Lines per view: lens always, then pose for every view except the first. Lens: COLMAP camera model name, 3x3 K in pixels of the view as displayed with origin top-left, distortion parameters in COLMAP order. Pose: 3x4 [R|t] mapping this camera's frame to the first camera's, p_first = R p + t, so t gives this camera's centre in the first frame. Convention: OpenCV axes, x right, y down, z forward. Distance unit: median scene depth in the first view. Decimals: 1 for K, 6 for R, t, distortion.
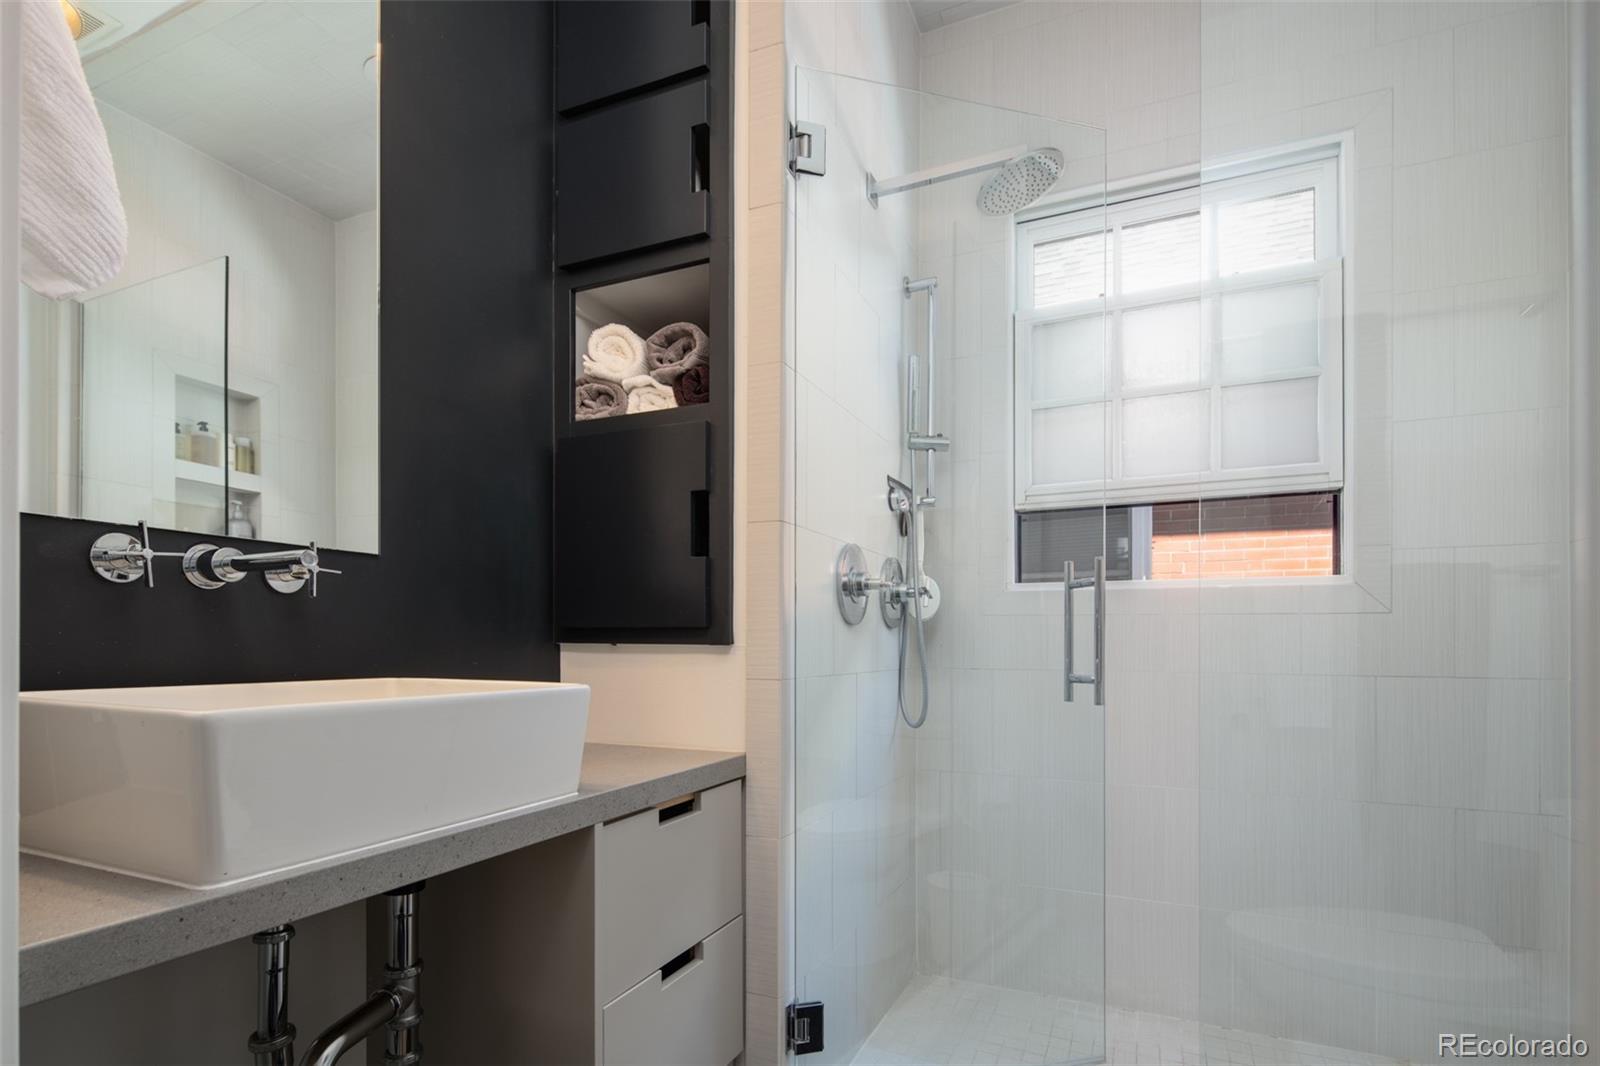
lens RADIAL K [[784.6, 0, 803.3], [0, 784.6, 607.3], [0, 0, 1]] dist [0.001489, -0.000677]
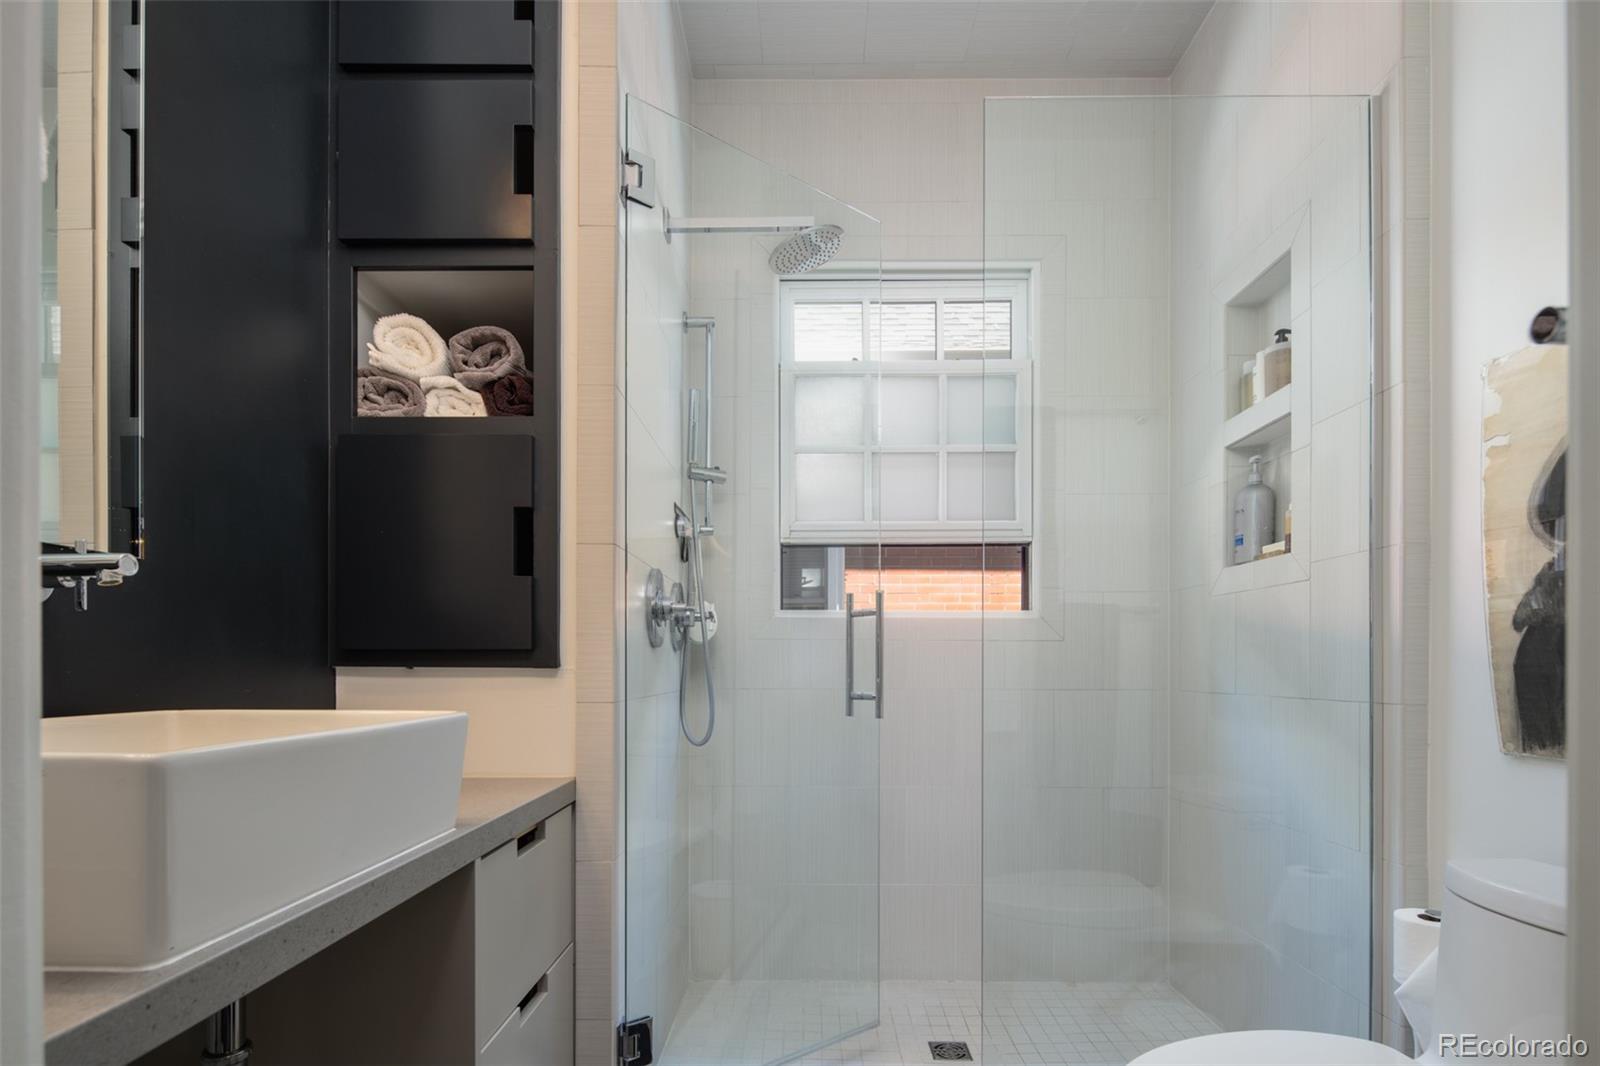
lens RADIAL K [[777.4, 0, 799.8], [0, 777.4, 628.7], [0, 0, 1]] dist [-0.000634, -0.000257]
pose [[0.917451, 0.015677, 0.397539, -0.179271], [-0.015728, 0.999871, -0.003133, -0.002285], [-0.397537, -0.003378, 0.917580, -0.005797]]
